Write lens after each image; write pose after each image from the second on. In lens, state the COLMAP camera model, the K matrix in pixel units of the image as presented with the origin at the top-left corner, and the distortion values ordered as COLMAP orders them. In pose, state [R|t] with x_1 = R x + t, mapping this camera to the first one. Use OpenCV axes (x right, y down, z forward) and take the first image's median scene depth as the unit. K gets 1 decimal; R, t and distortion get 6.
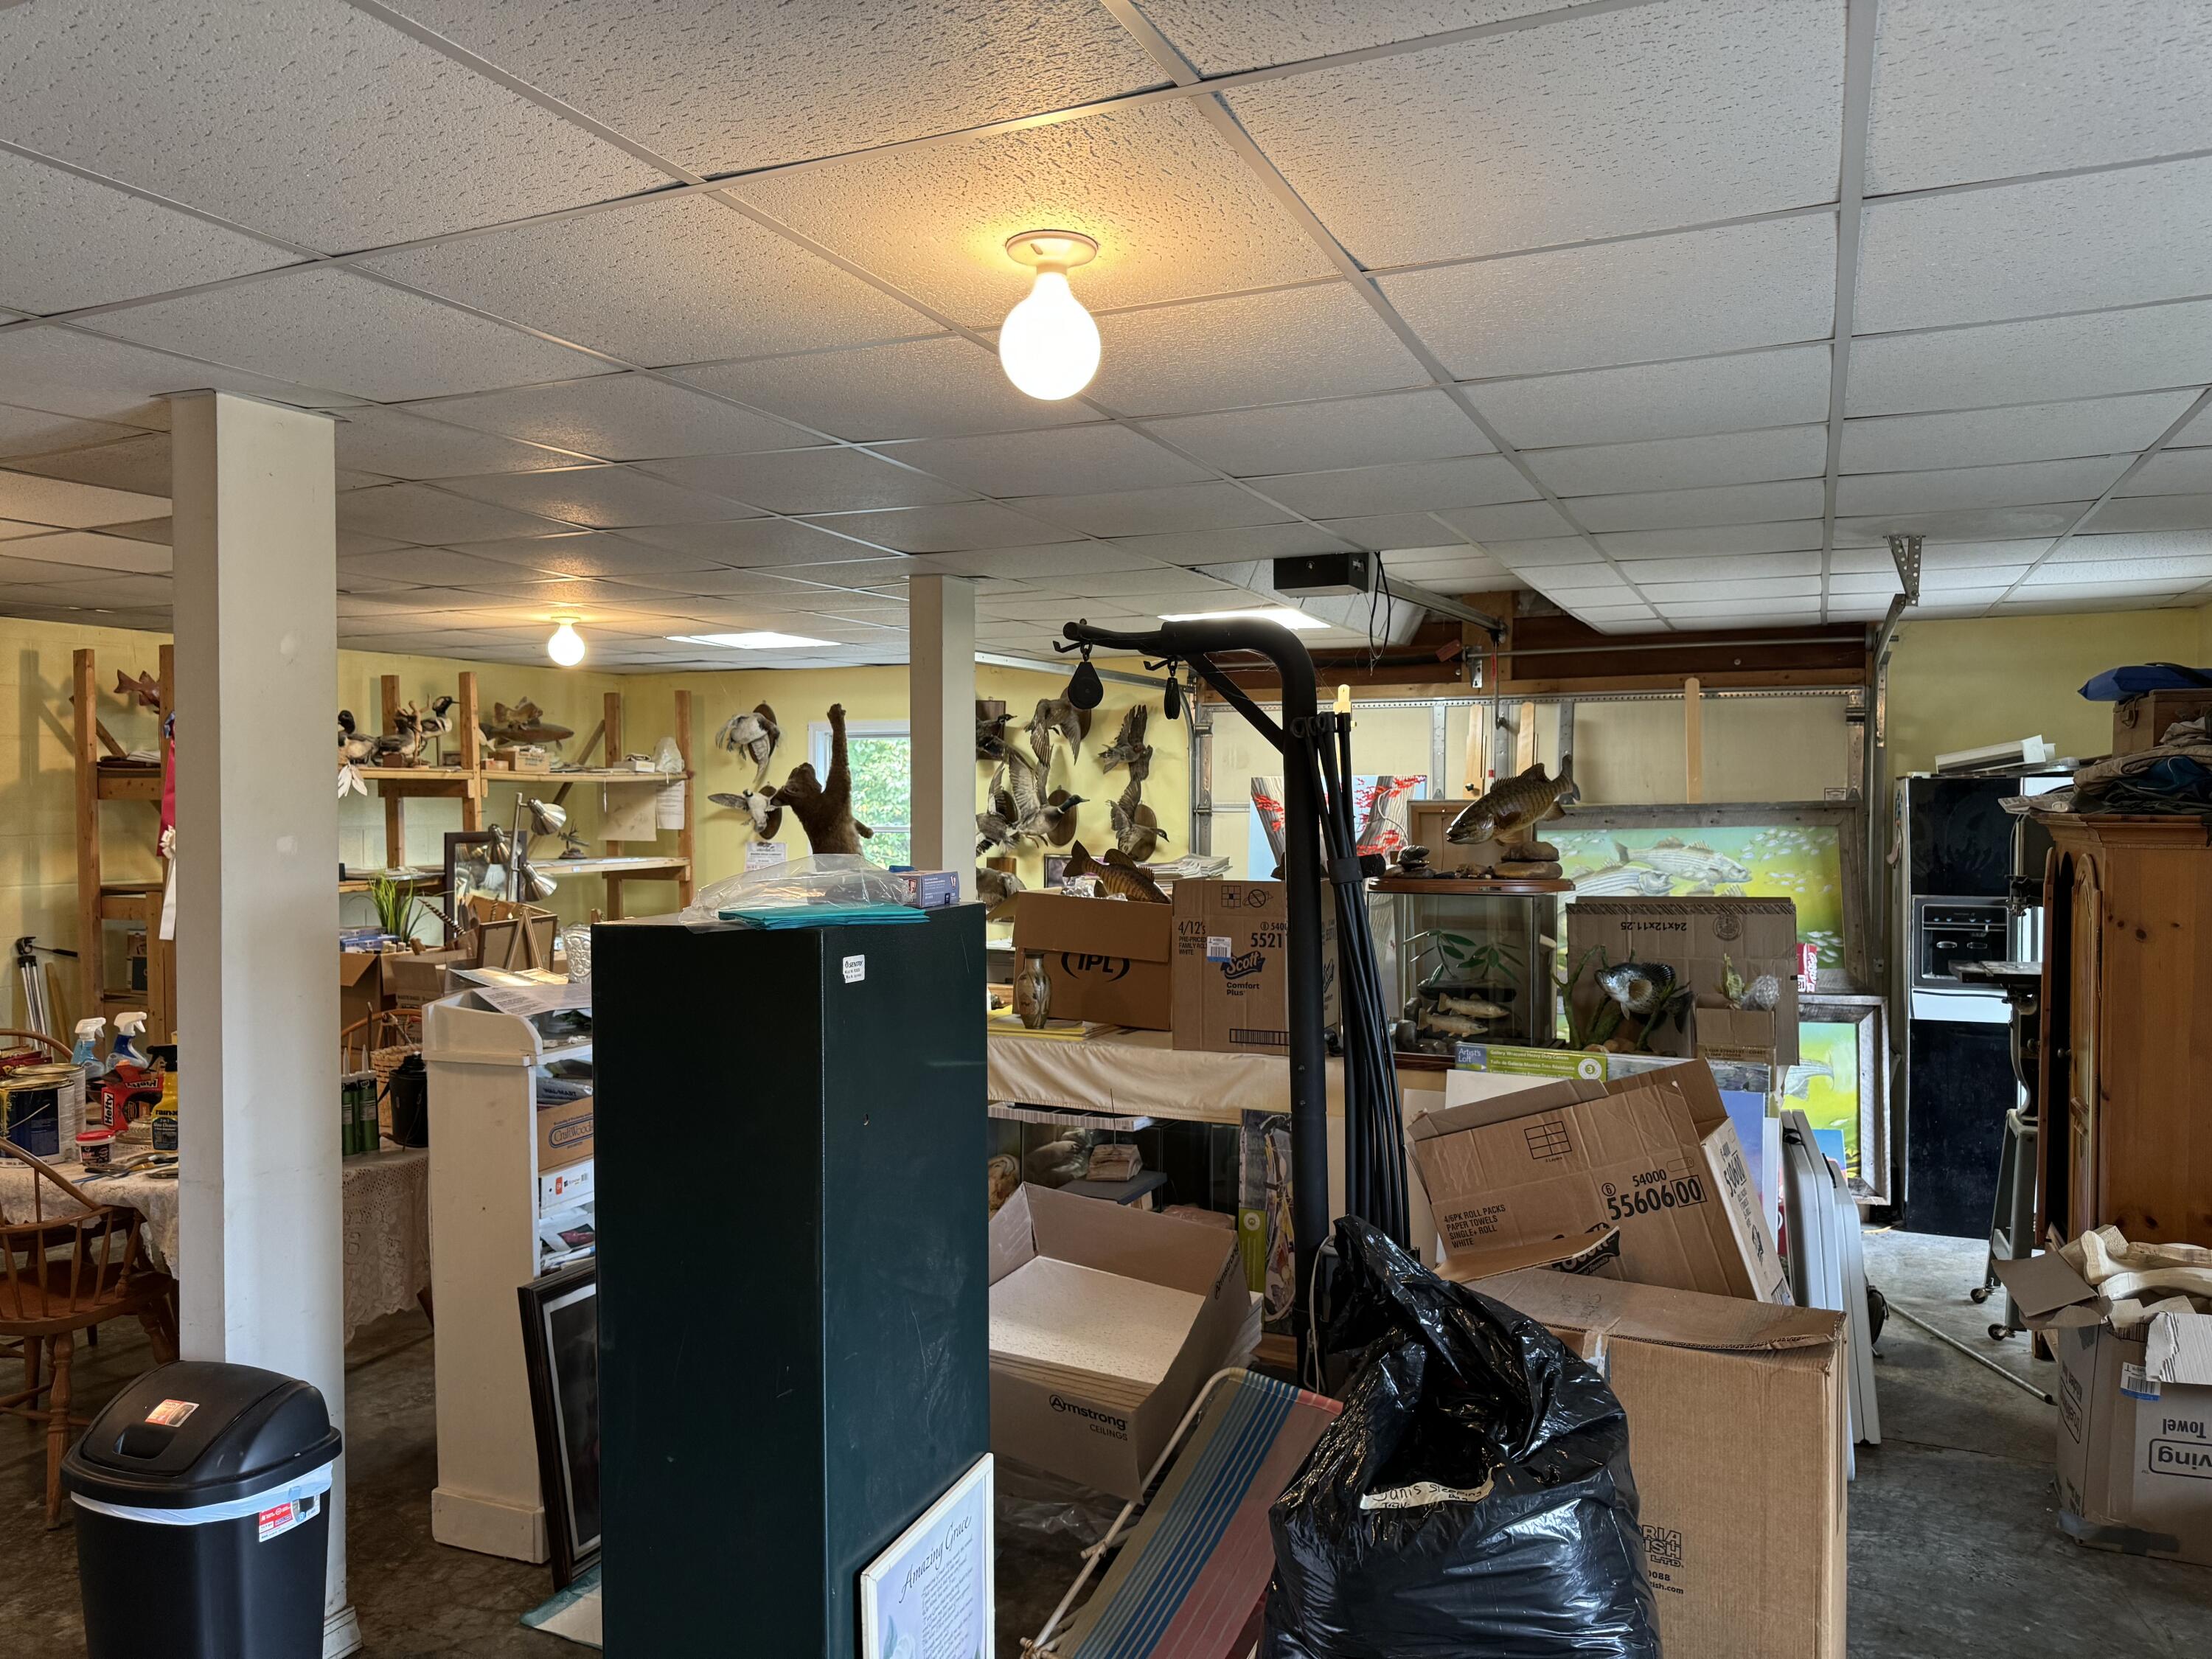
lens RADIAL K [[1550.0, 0, 1156.0], [0, 1550.0, 840.6], [0, 0, 1]] dist [0.029920, -0.002813]
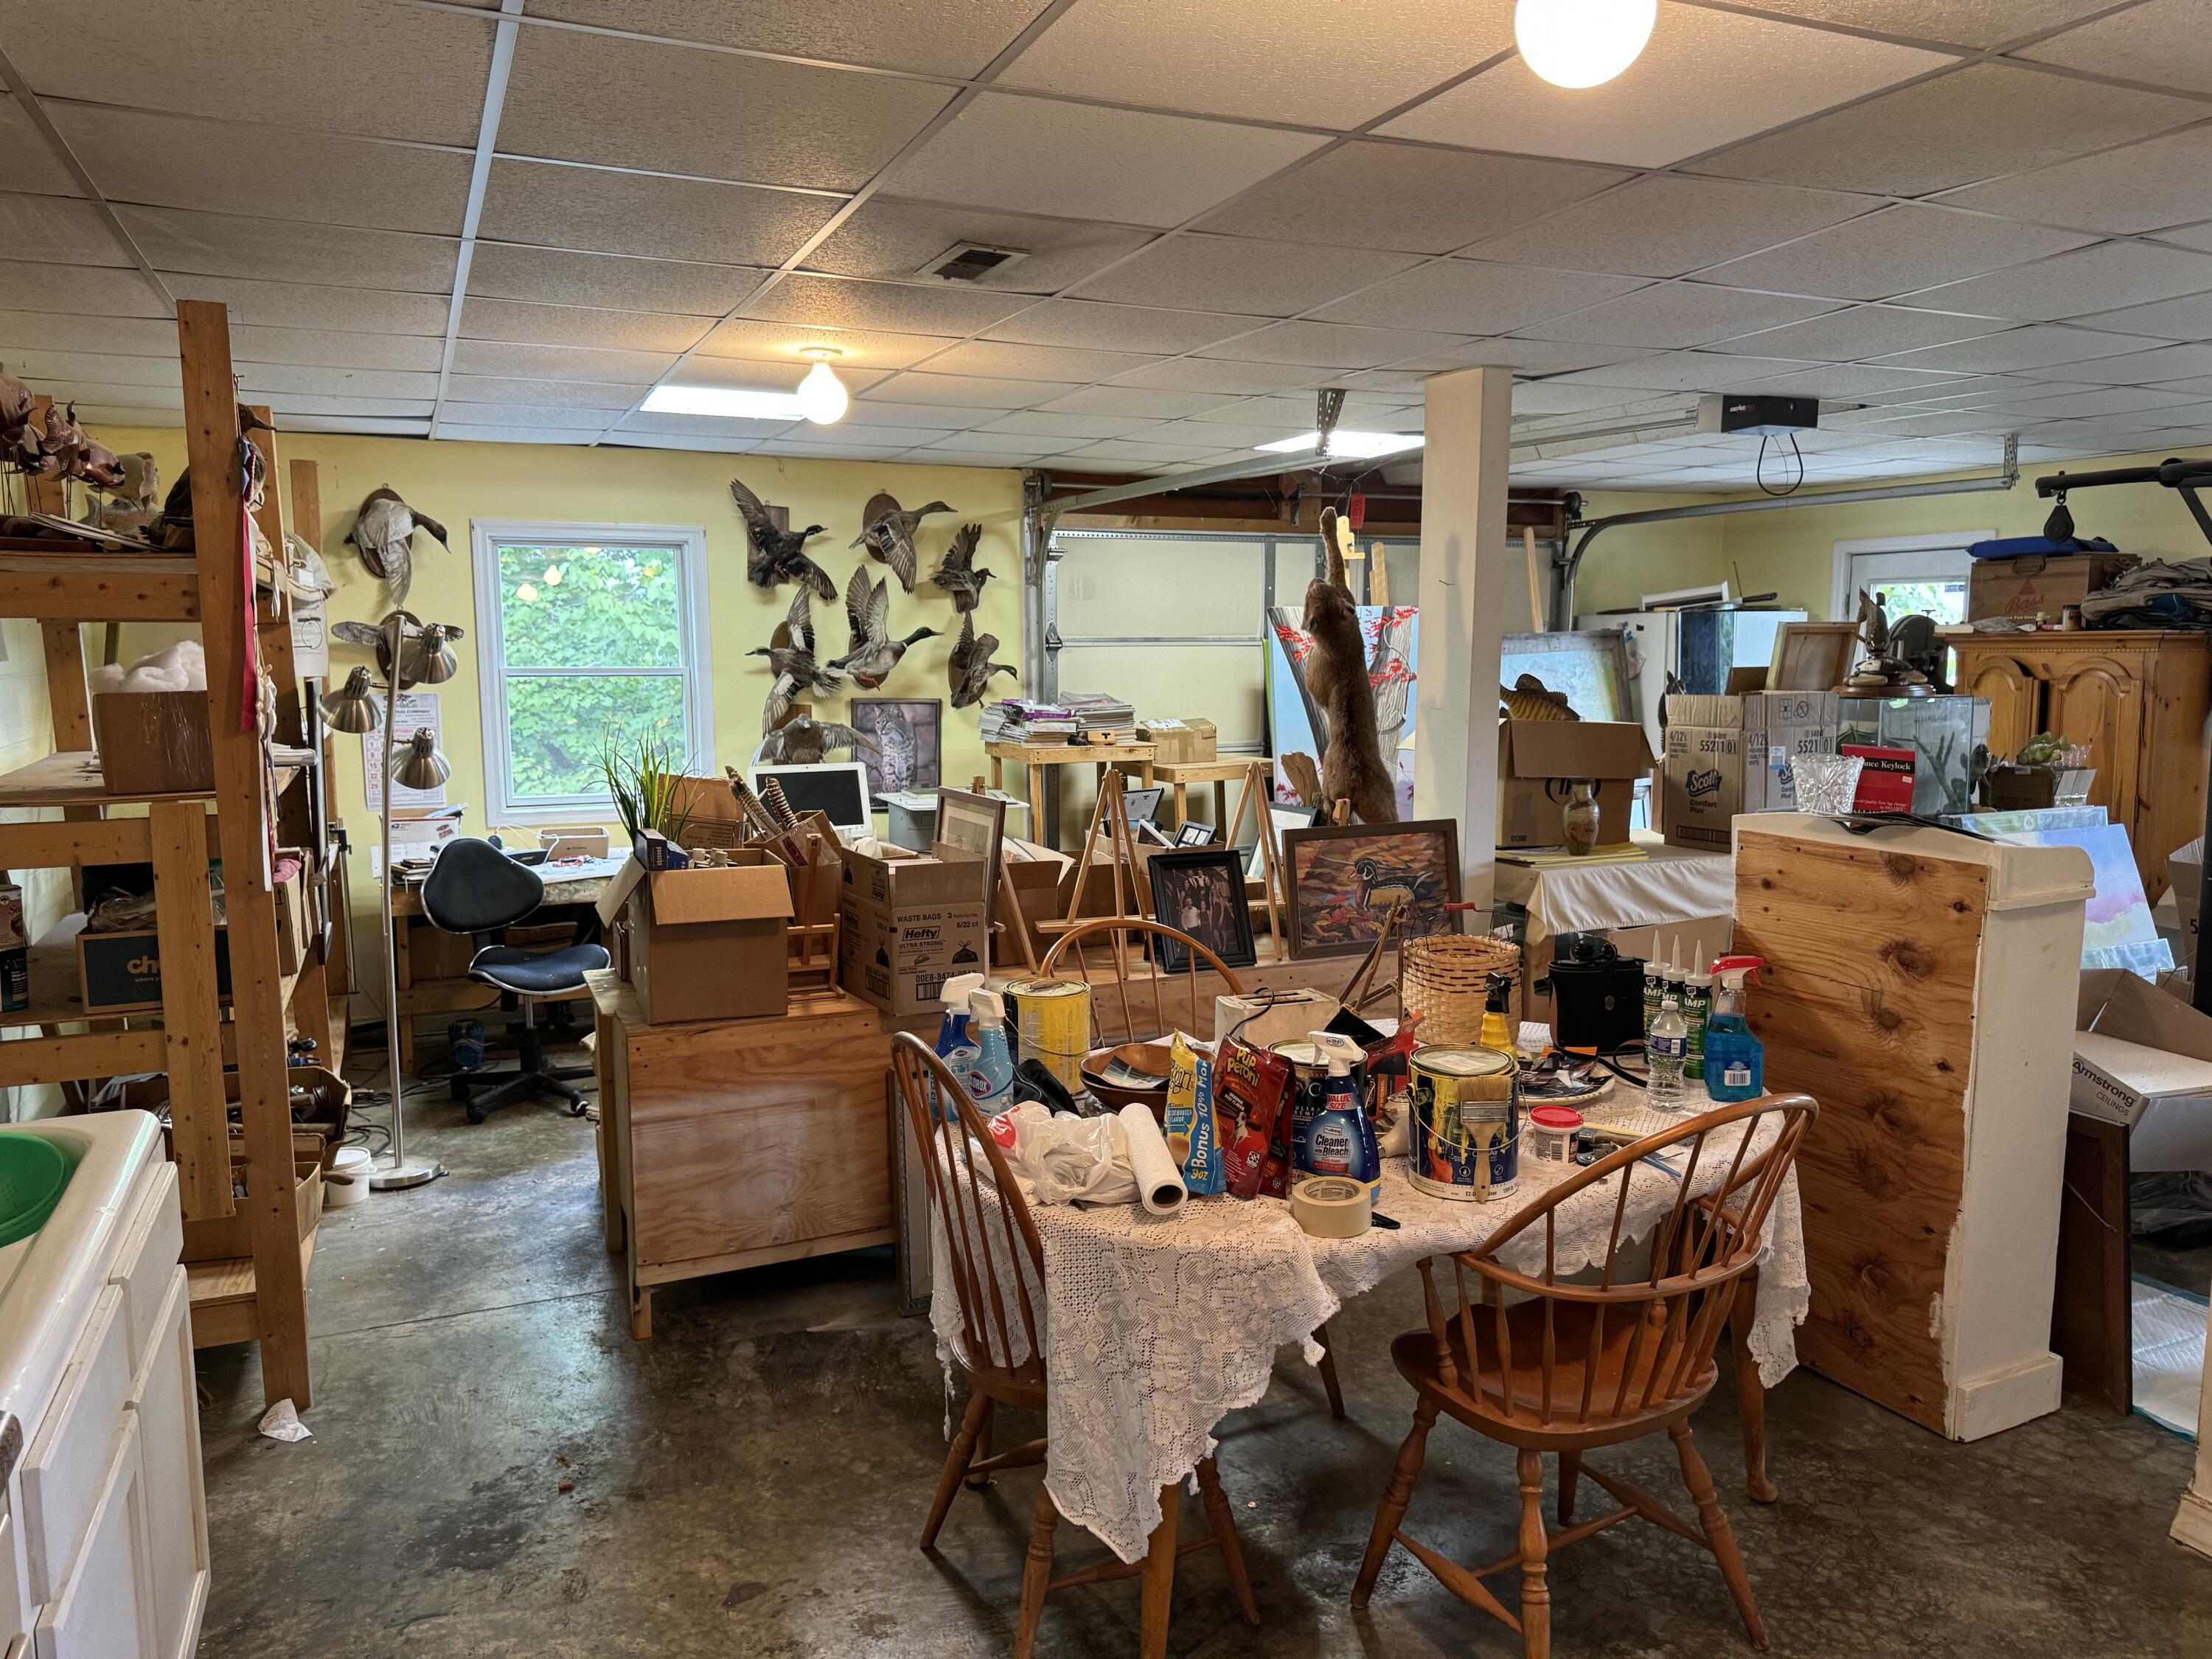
lens RADIAL K [[1550.0, 0, 1156.0], [0, 1550.0, 840.6], [0, 0, 1]] dist [0.029920, -0.002813]
pose [[0.660548, -0.099655, 0.744141, -0.752822], [0.027868, 0.993723, 0.108342, -0.002691], [-0.750267, -0.050827, 0.659179, 0.416187]]
